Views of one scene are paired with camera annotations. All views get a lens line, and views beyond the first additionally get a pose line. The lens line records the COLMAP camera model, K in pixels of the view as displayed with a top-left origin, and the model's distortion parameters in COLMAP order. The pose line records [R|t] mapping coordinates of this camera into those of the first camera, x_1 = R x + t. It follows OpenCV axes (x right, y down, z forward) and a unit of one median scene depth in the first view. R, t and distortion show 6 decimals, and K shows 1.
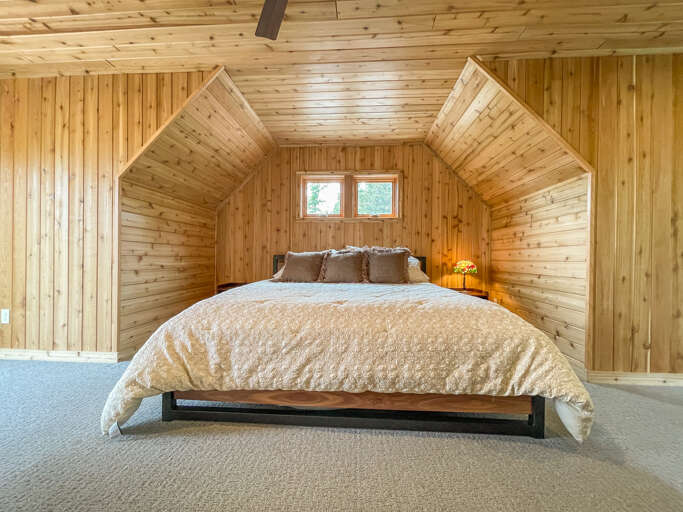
lens RADIAL K [[280.5, 0, 339.2], [0, 280.5, 257.8], [0, 0, 1]] dist [-0.000580, 0.000044]
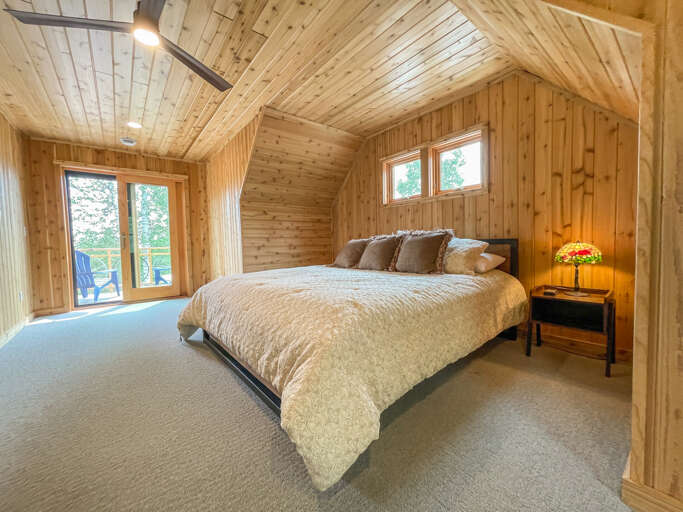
lens RADIAL K [[280.5, 0, 336.6], [0, 280.5, 257.3], [0, 0, 1]] dist [-0.000580, 0.000044]
pose [[0.670253, 0.009956, -0.742066, 0.516101], [0.031412, 0.998633, 0.041771, 0.000213], [0.741467, -0.051307, 0.669025, 0.197291]]
